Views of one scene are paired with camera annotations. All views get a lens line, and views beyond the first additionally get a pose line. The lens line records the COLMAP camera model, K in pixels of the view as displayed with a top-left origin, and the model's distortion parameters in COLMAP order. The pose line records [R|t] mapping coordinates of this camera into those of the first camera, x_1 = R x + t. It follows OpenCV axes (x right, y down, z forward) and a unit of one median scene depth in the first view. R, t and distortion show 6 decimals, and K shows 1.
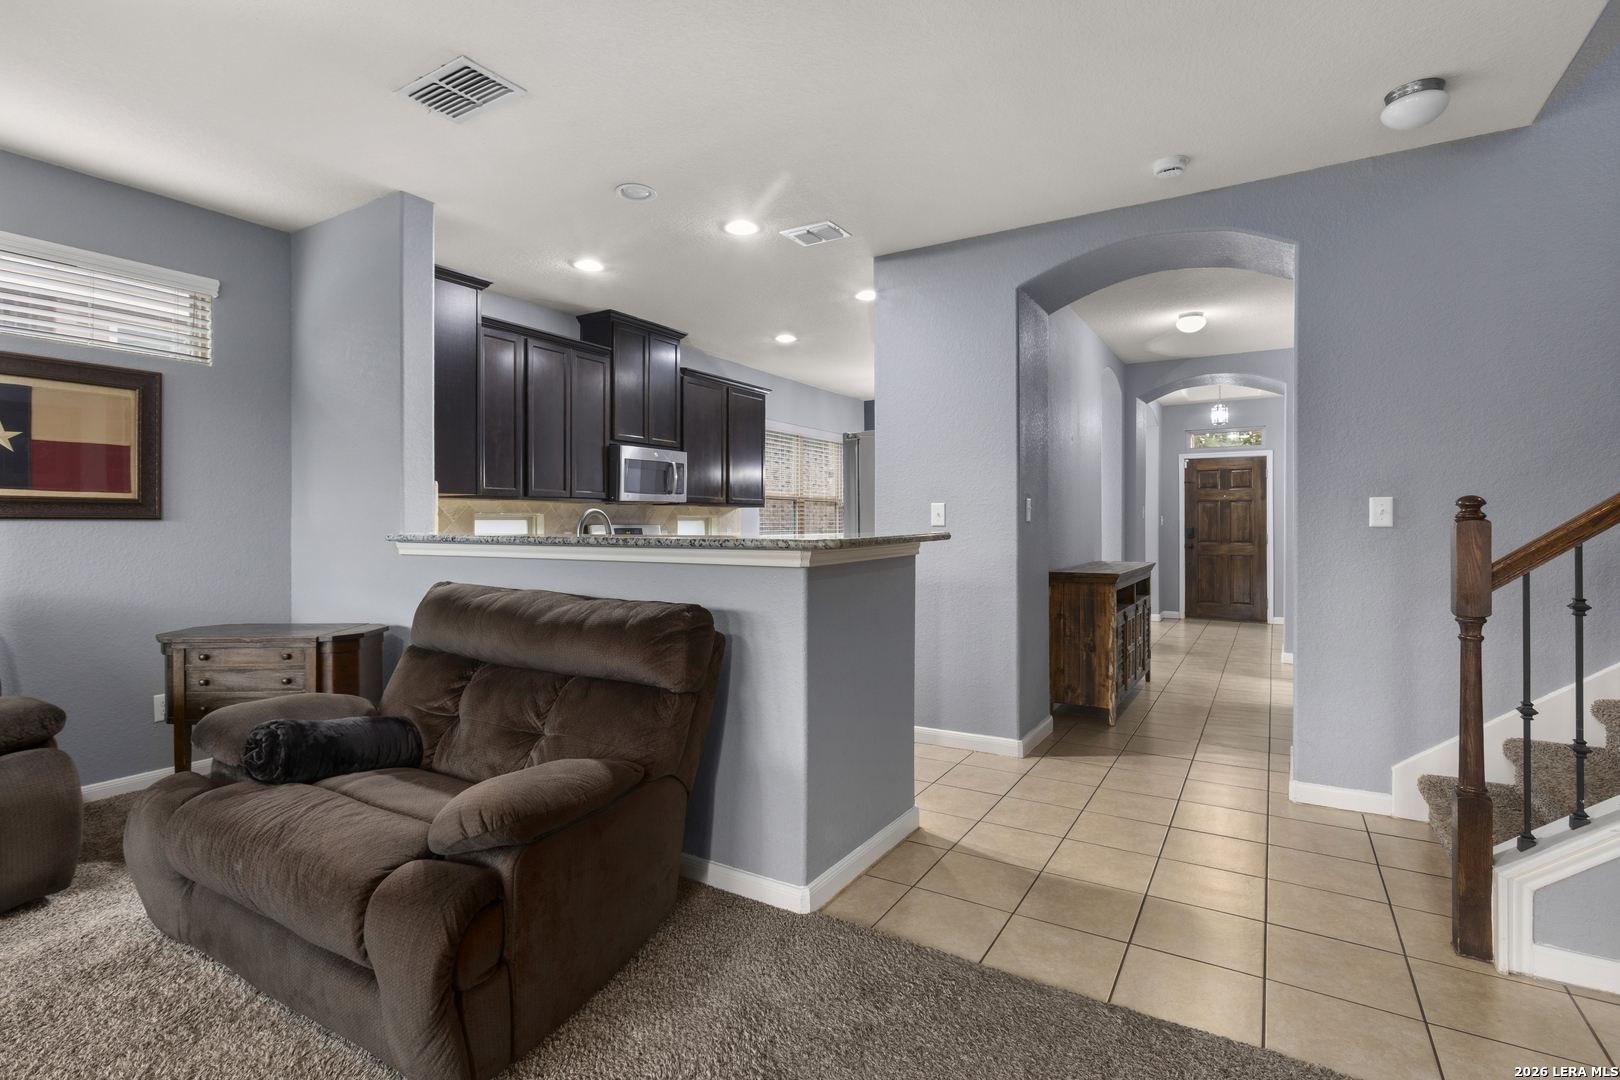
lens RADIAL K [[766.1, 0, 799.2], [0, 766.1, 526.5], [0, 0, 1]] dist [-0.022370, 0.002853]
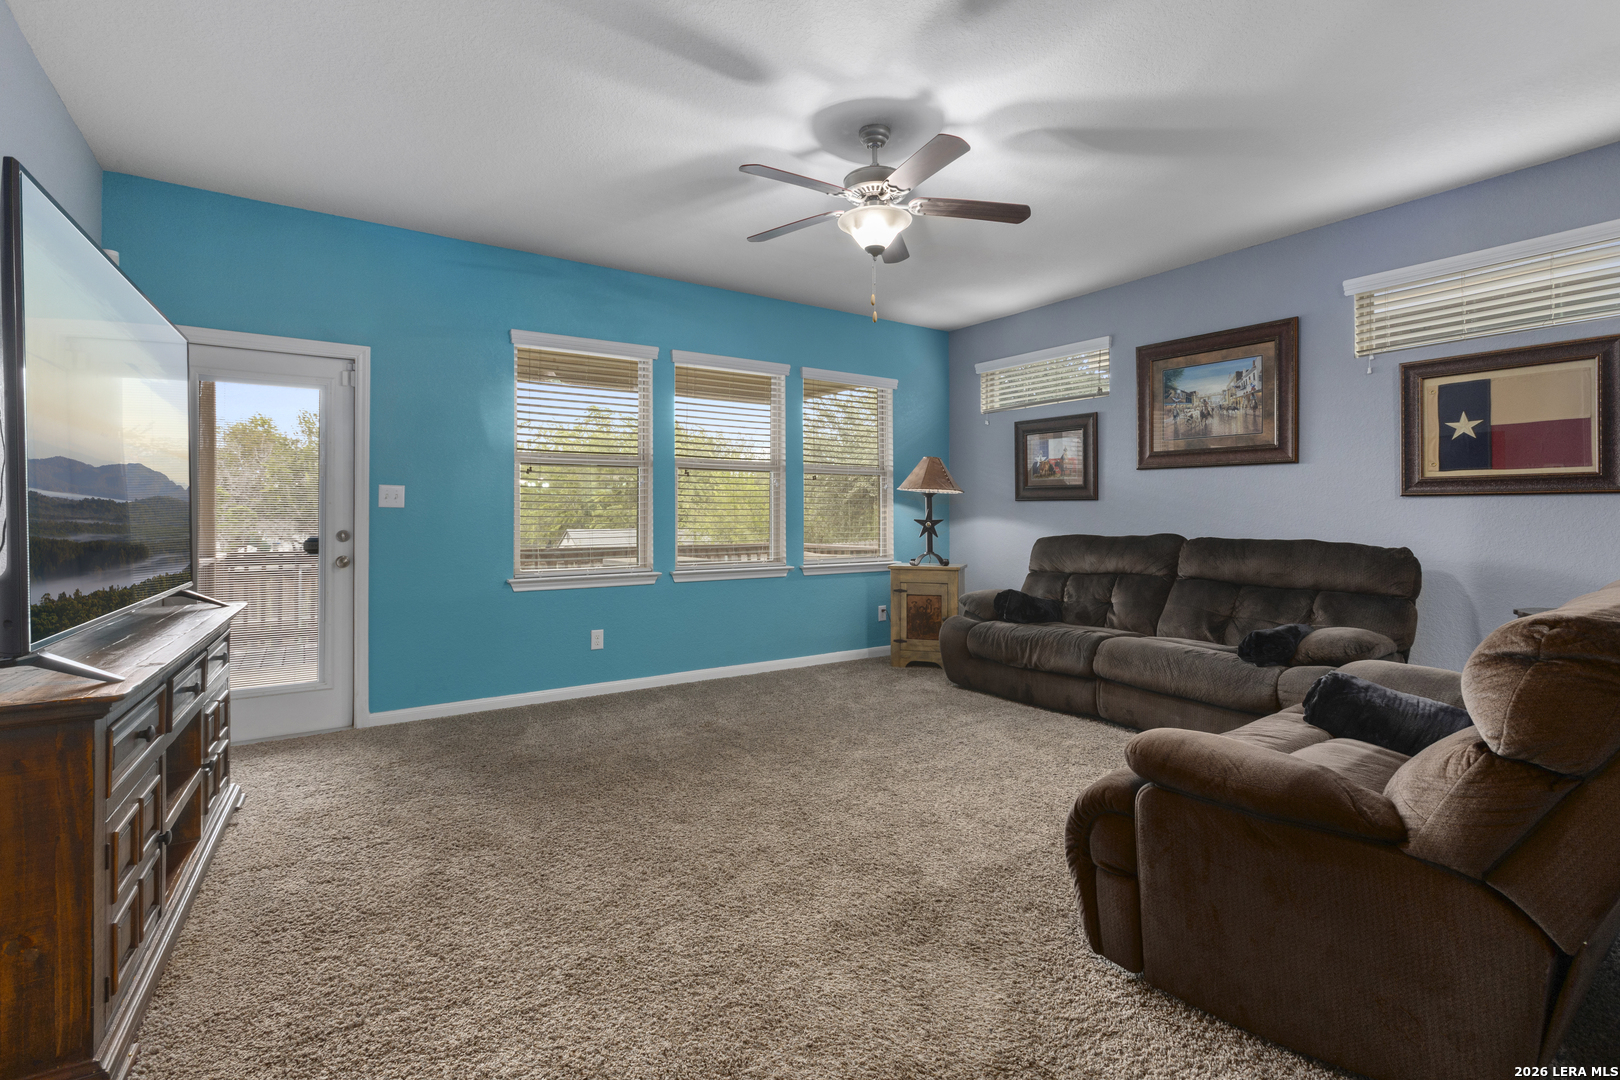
lens RADIAL K [[728.7, 0, 800.1], [0, 728.7, 514.1], [0, 0, 1]] dist [-0.007062, 0.003661]
pose [[-0.398955, 0.001119, -0.916970, 0.341725], [-0.002344, 0.999995, 0.002240, 0.015503], [0.916968, 0.003043, -0.398950, 0.407856]]
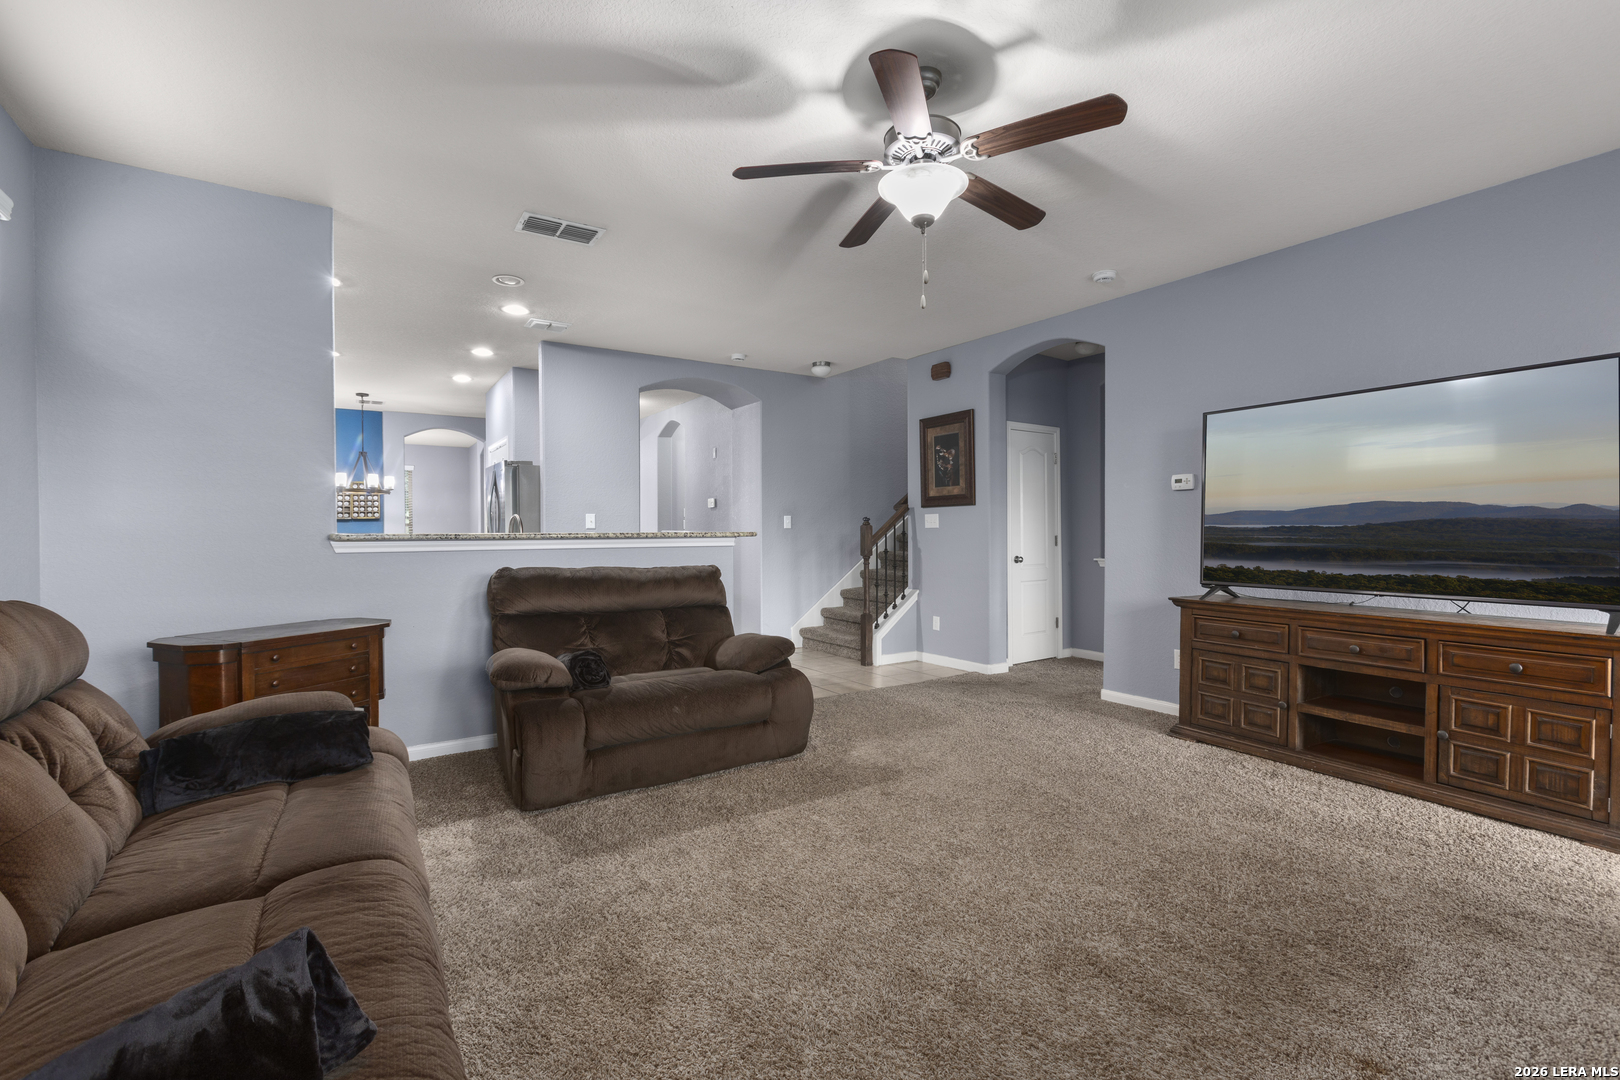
lens RADIAL K [[728.7, 0, 797.0], [0, 728.7, 542.4], [0, 0, 1]] dist [-0.007062, 0.003661]
pose [[0.436264, -0.014105, 0.899708, -1.091009], [0.006291, 0.999901, 0.012625, 0.012646], [-0.899797, 0.000152, 0.436310, -0.025715]]
